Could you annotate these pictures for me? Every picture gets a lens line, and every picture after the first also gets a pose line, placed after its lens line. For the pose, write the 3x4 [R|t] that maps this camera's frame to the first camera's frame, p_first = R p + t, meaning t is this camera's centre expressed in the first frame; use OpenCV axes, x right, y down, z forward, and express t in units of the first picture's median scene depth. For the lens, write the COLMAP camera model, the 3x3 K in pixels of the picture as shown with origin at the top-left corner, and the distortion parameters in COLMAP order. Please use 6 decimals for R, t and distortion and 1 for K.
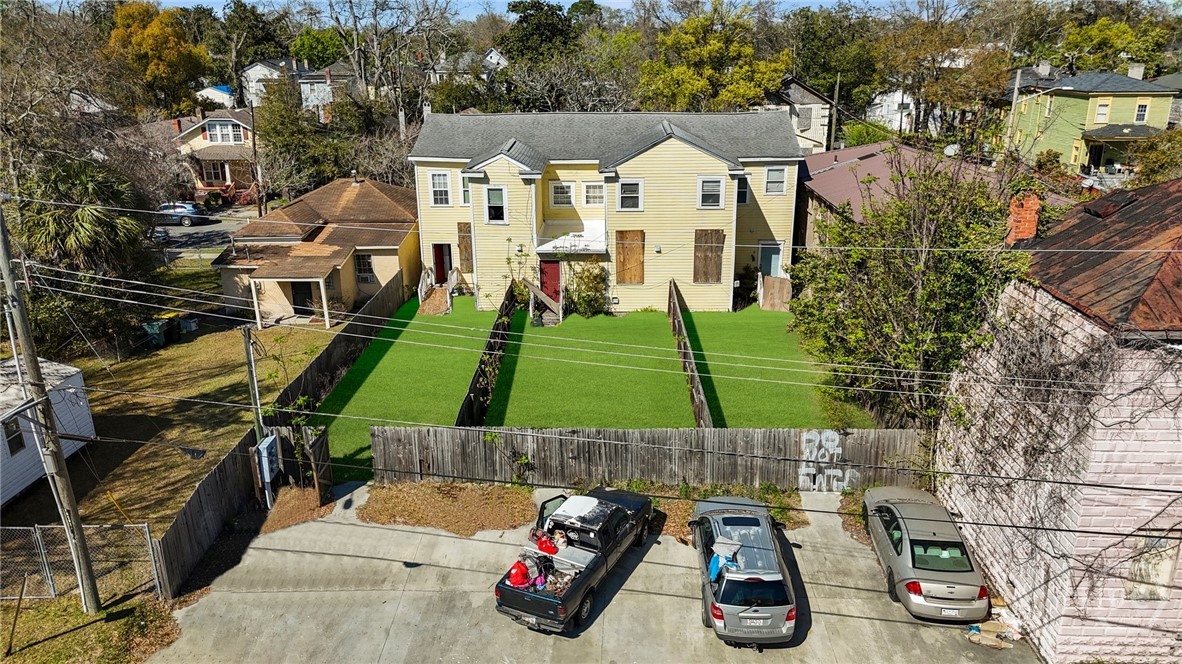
lens RADIAL K [[847.2, 0, 591.0], [0, 847.2, 332.0], [0, 0, 1]] dist [0.064767, -0.050713]
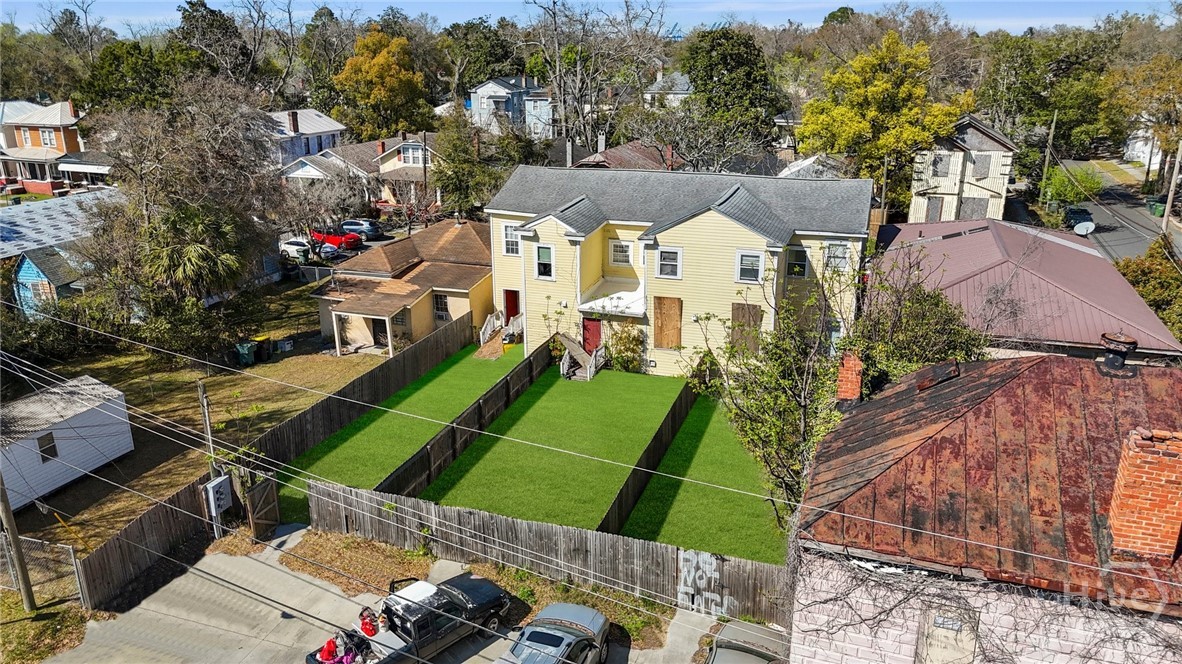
lens RADIAL K [[847.2, 0, 591.0], [0, 847.2, 332.0], [0, 0, 1]] dist [0.064767, -0.050713]
pose [[0.956091, 0.099706, -0.275589, 0.238567], [-0.100905, 0.994847, 0.009863, -0.079747], [0.275153, 0.018378, 0.961225, 0.013008]]
